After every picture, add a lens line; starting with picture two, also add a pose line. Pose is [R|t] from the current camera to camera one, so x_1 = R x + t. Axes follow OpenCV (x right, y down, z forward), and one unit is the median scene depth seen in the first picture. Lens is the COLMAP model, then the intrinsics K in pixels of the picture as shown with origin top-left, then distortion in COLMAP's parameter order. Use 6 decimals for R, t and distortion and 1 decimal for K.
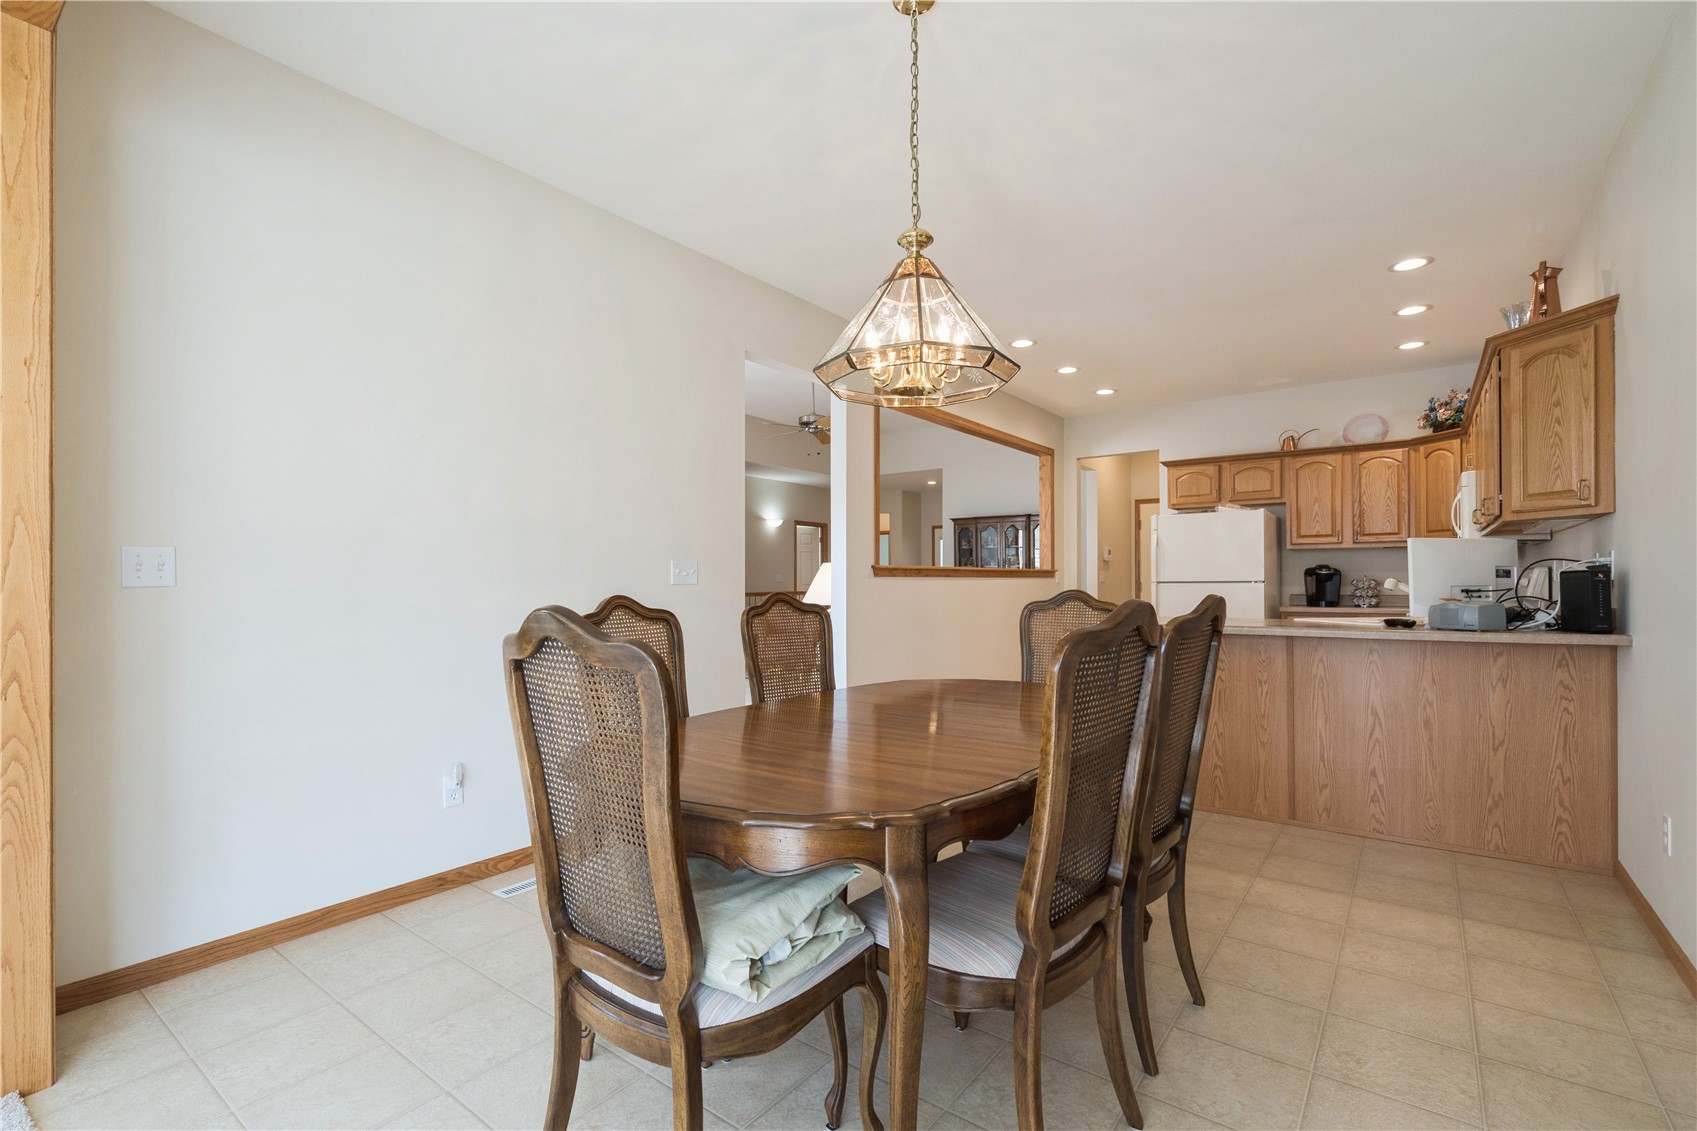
lens RADIAL K [[767.5, 0, 843.0], [0, 767.5, 573.9], [0, 0, 1]] dist [-0.001108, 0.000857]
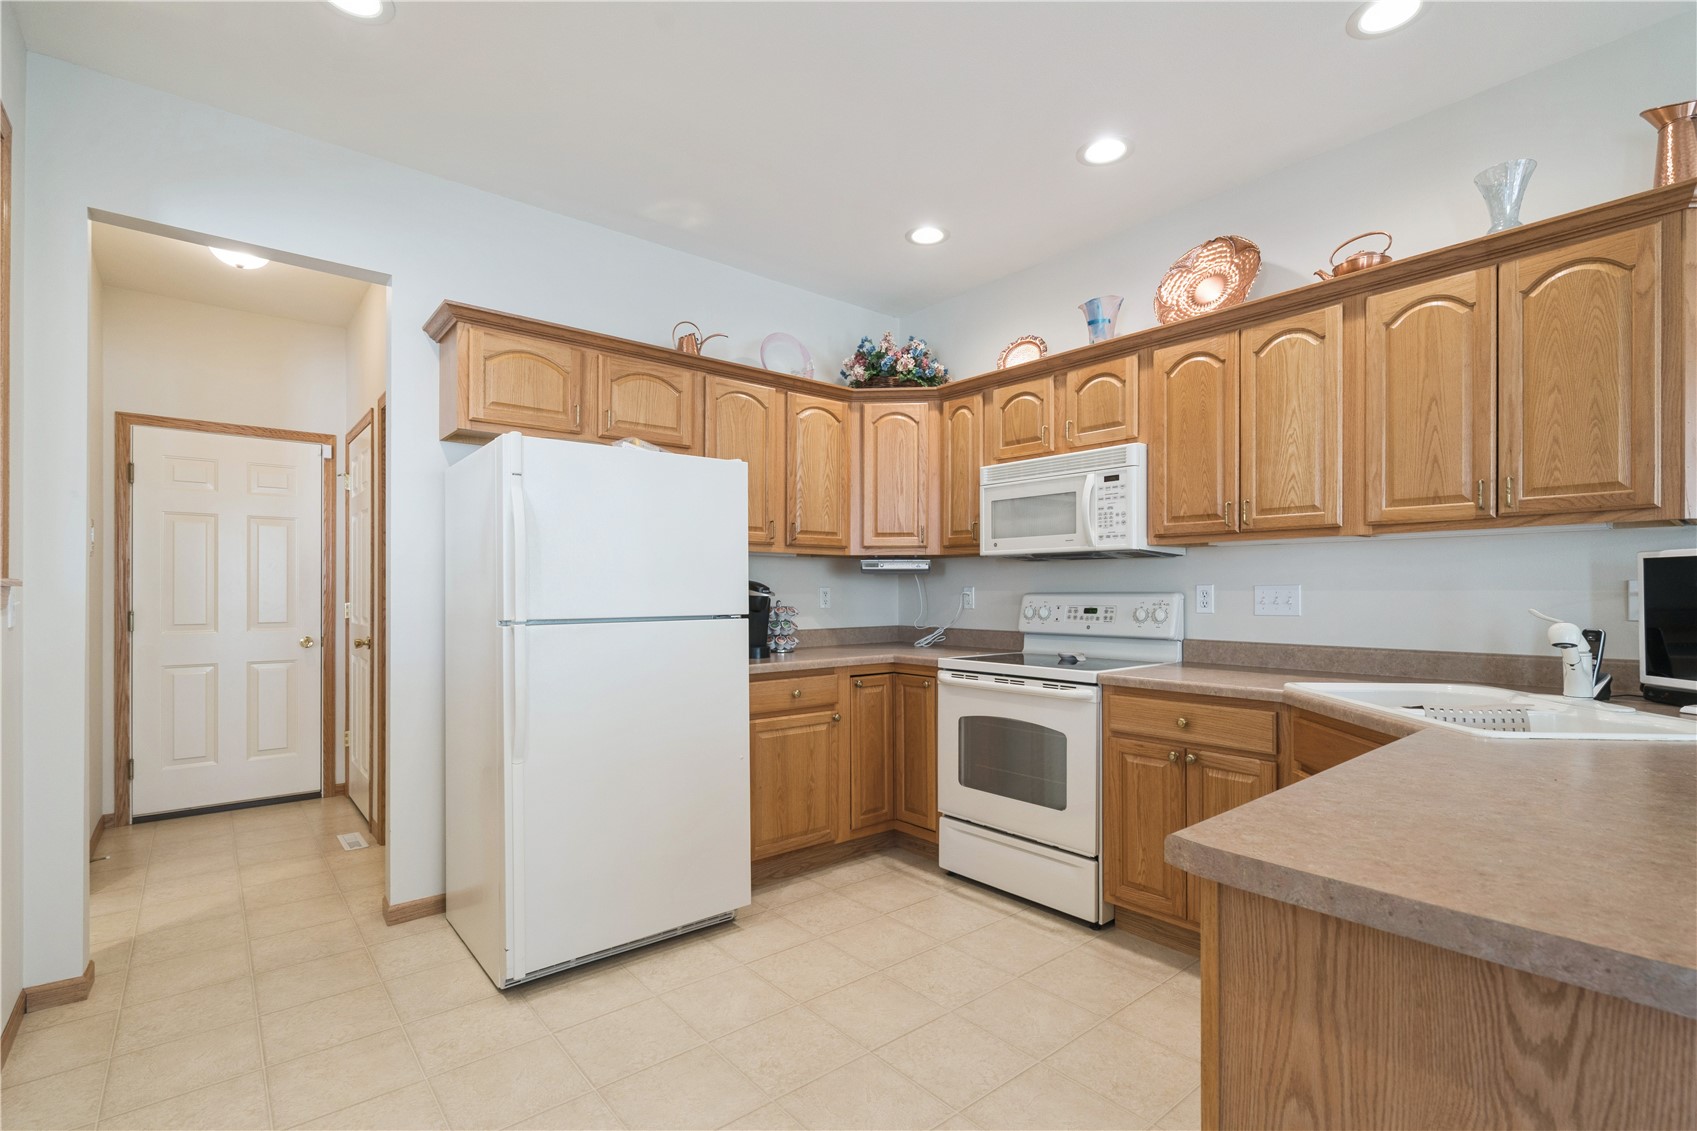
lens RADIAL K [[785.9, 0, 854.4], [0, 785.9, 588.1], [0, 0, 1]] dist [0.000623, 0.013675]
pose [[0.206007, 0.004735, 0.978539, 0.094378], [-0.003268, 0.999986, -0.004151, -0.006299], [-0.978545, -0.002343, 0.206020, 0.821675]]
